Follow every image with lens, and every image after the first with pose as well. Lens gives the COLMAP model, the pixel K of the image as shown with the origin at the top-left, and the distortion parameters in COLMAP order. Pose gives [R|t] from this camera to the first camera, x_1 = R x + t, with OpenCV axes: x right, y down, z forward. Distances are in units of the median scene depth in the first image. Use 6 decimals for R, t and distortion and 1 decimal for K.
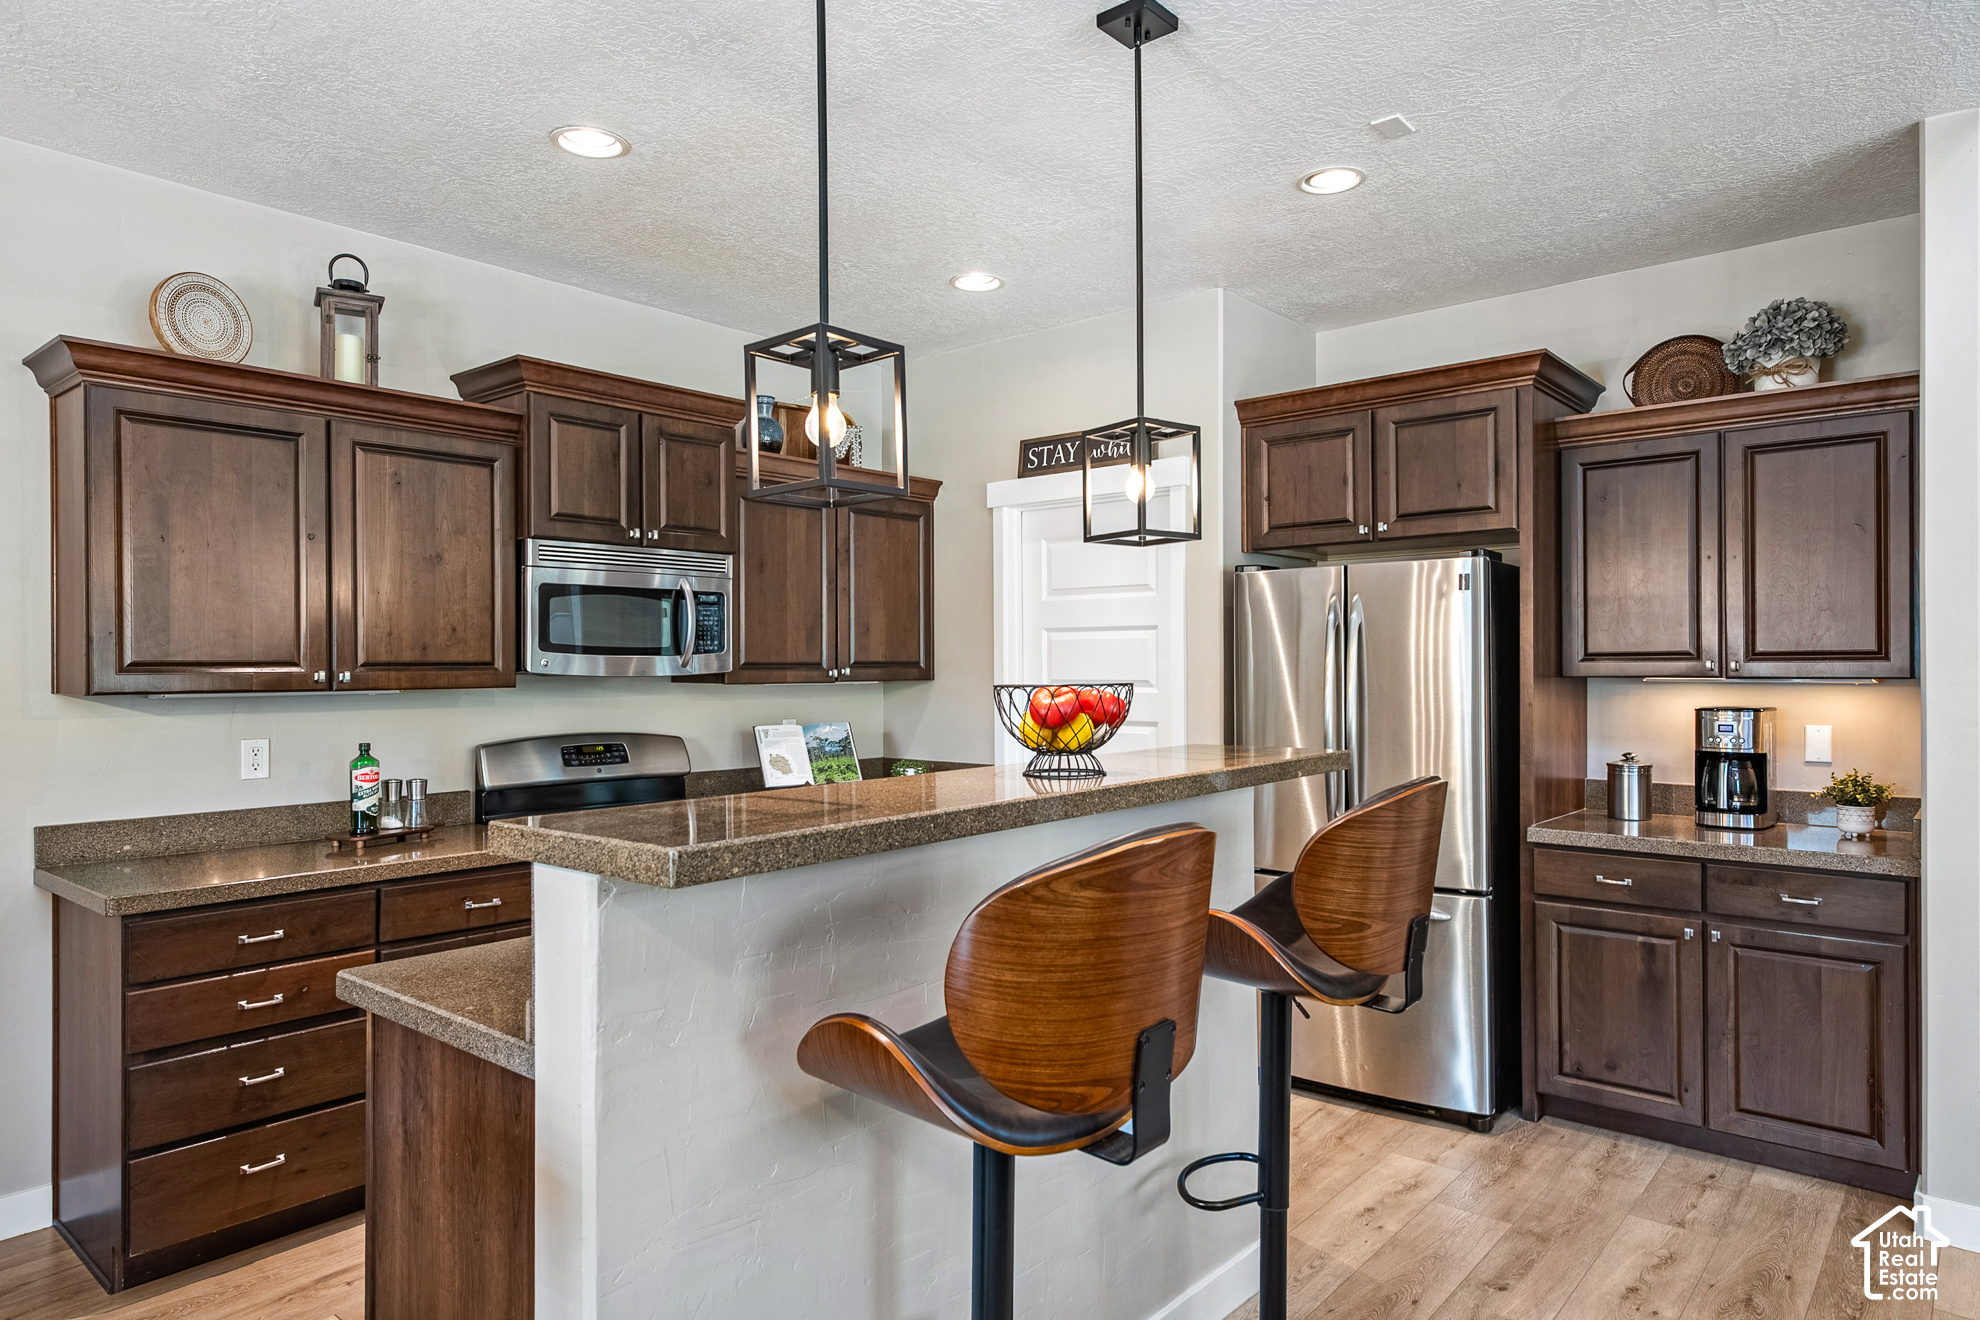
lens RADIAL K [[1199.2, 0, 990.9], [0, 1199.2, 665.2], [0, 0, 1]] dist [-0.000156, -0.000569]
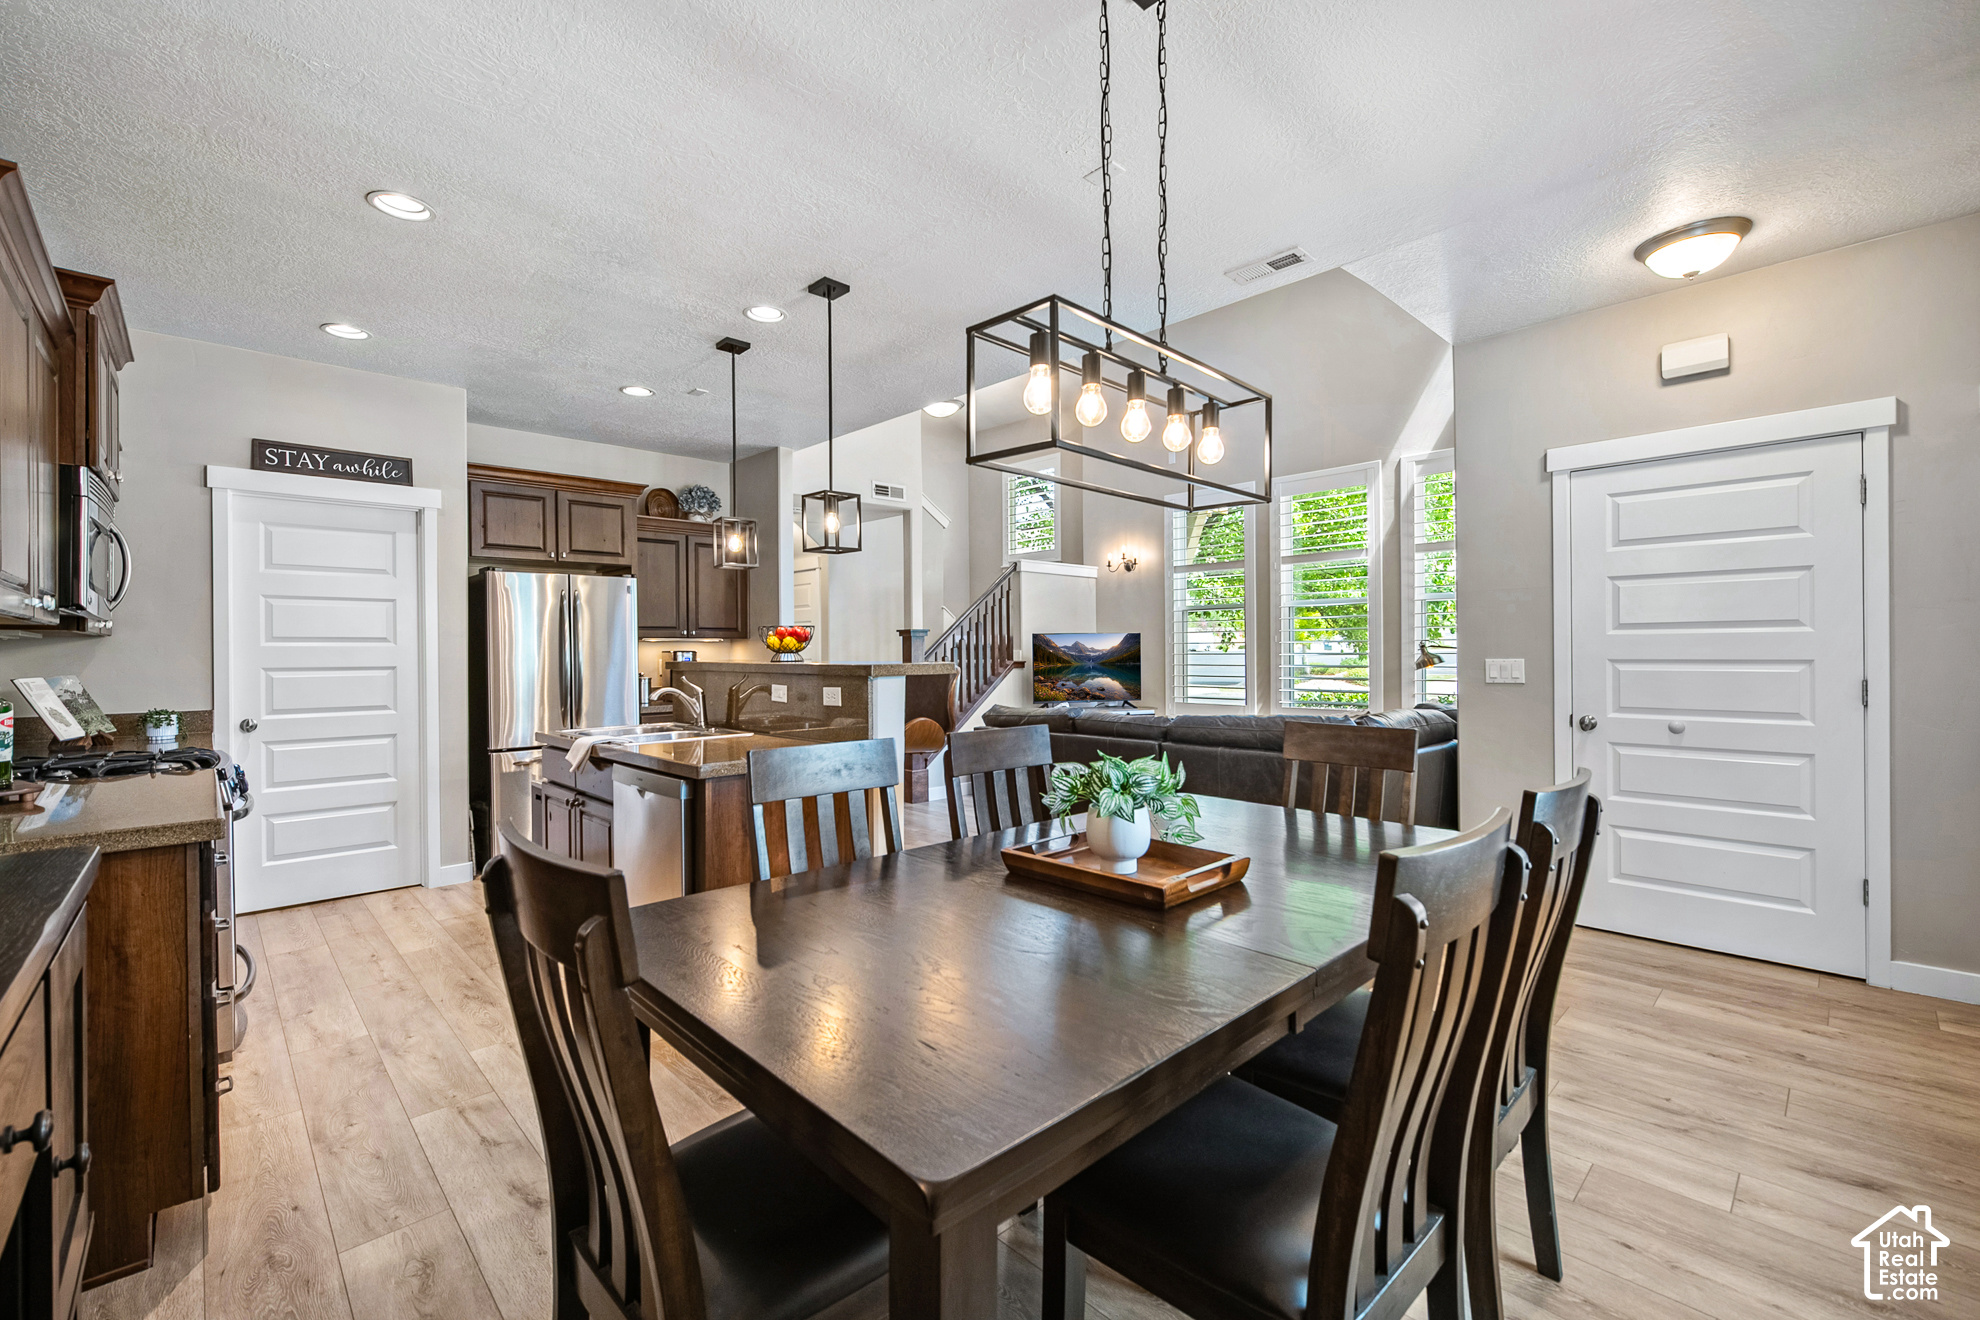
lens RADIAL K [[815.3, 0, 996.0], [0, 815.3, 653.8], [0, 0, 1]] dist [-0.002751, -0.000753]
pose [[0.091389, -0.001916, 0.995813, -0.308734], [0.006754, 0.999976, 0.001304, 0.014387], [-0.995792, 0.006607, 0.091400, 0.077577]]
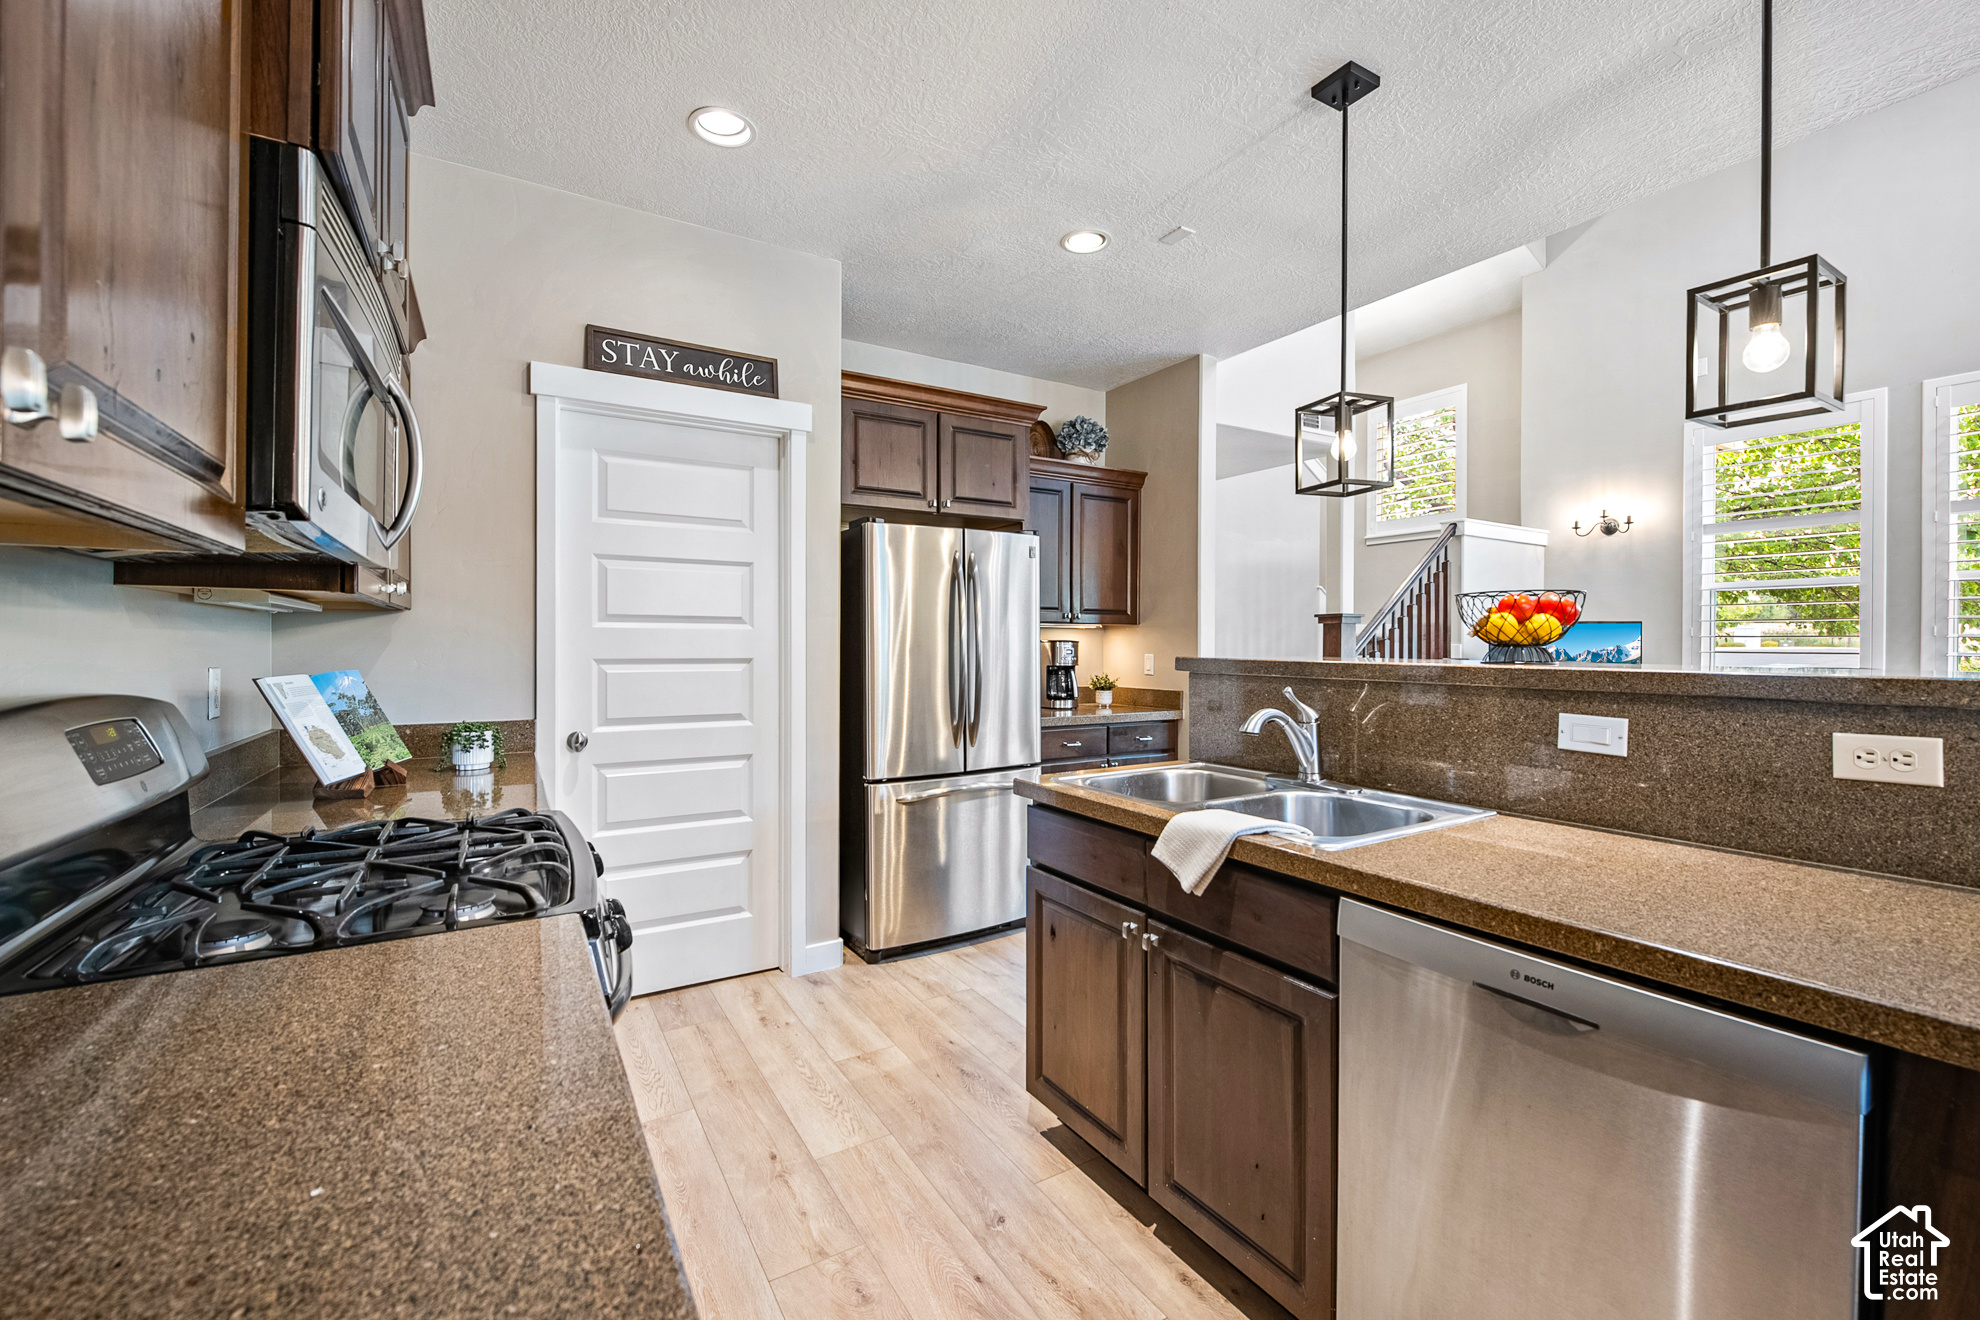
lens RADIAL K [[815.3, 0, 1004.6], [0, 815.3, 650.4], [0, 0, 1]] dist [-0.002751, -0.000753]
pose [[0.307400, -0.005483, 0.951564, -0.180610], [-0.004685, 0.999963, 0.007275, 0.013985], [-0.951569, -0.006694, 0.307363, 0.235657]]
